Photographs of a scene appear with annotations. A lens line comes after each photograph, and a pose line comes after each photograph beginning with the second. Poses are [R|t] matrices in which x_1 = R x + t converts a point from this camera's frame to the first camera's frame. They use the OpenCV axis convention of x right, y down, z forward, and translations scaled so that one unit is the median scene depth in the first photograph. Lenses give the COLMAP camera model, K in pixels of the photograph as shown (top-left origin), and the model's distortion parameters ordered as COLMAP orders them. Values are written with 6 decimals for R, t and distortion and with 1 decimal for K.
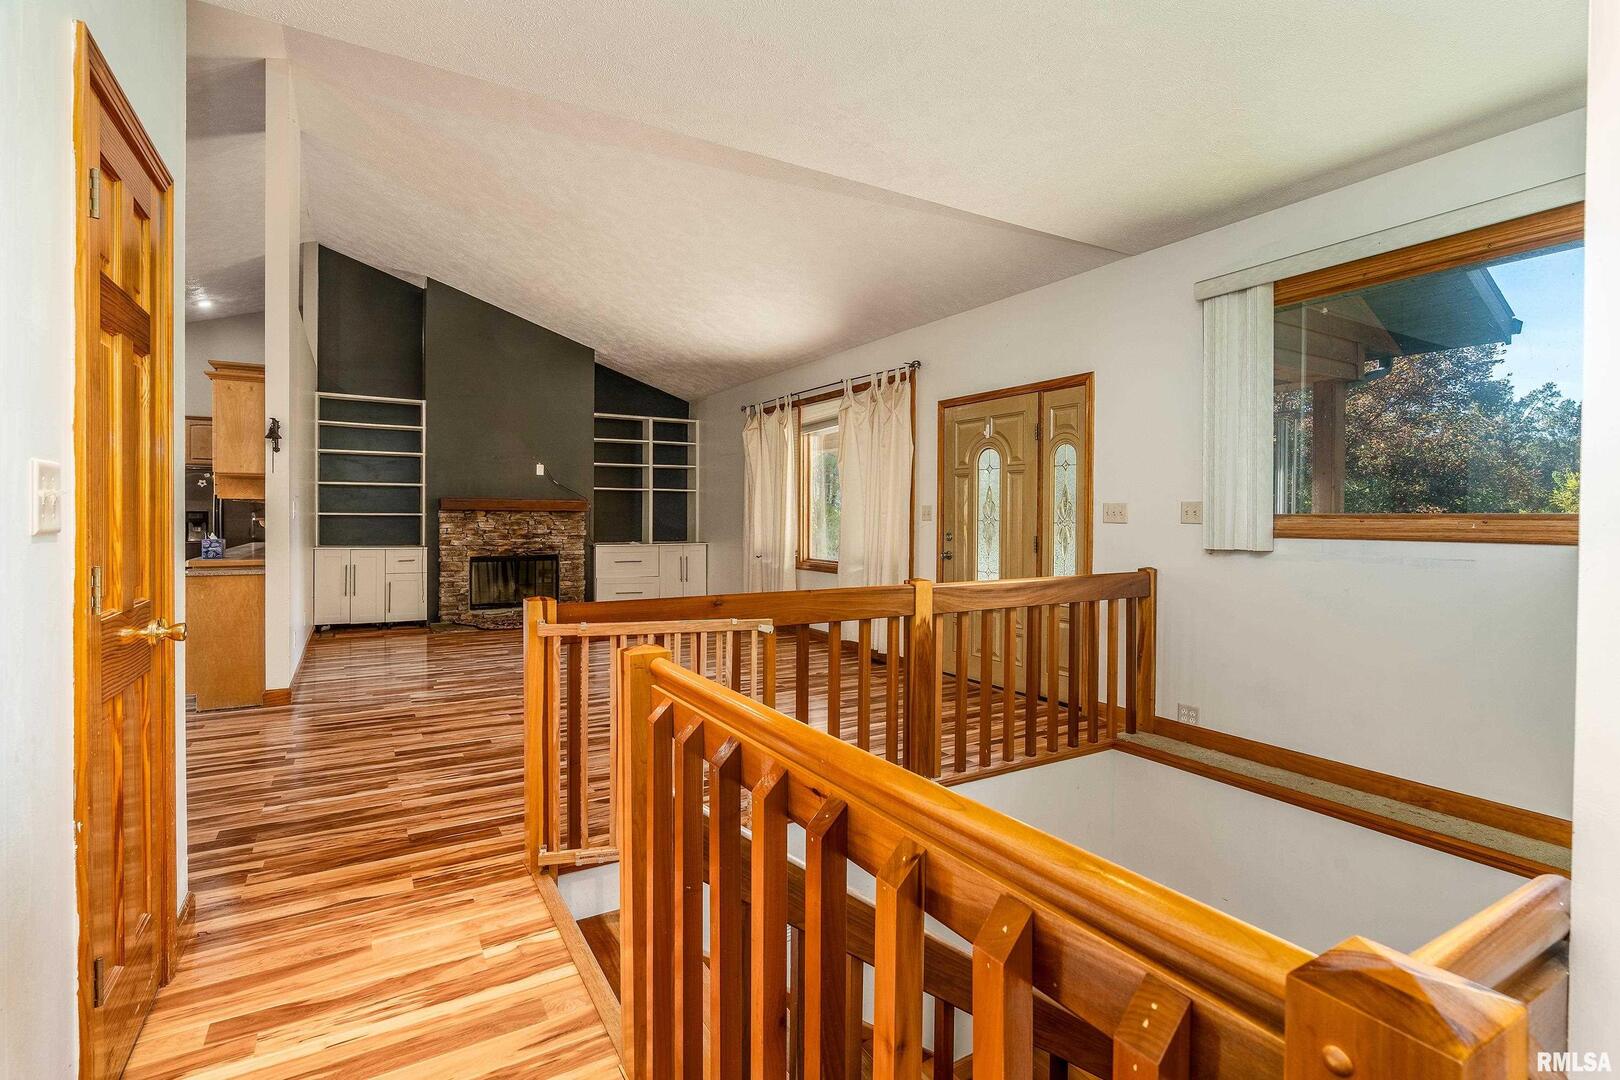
lens RADIAL K [[757.6, 0, 808.8], [0, 757.6, 528.0], [0, 0, 1]] dist [-0.006857, 0.000528]
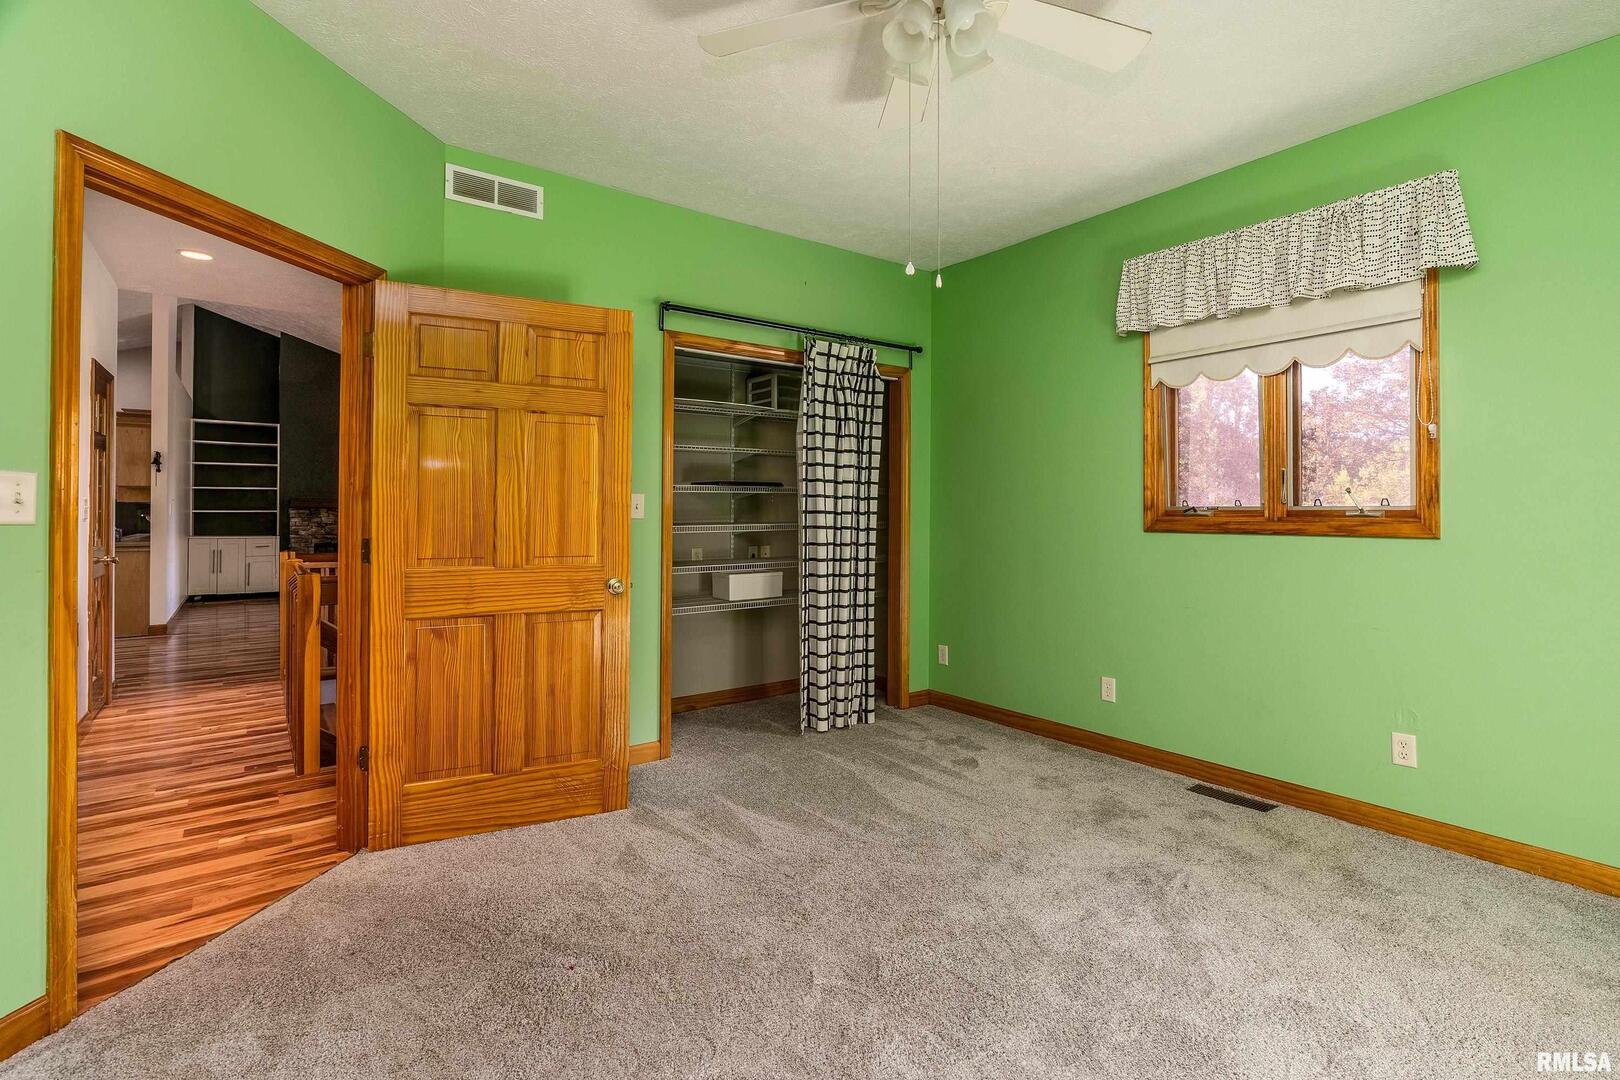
lens RADIAL K [[757.6, 0, 777.1], [0, 757.6, 510.7], [0, 0, 1]] dist [-0.006857, 0.000528]
pose [[0.997478, -0.004359, 0.070842, 0.281029], [0.005478, 0.999863, -0.015602, 0.006126], [-0.070765, 0.015951, 0.997366, -0.394381]]
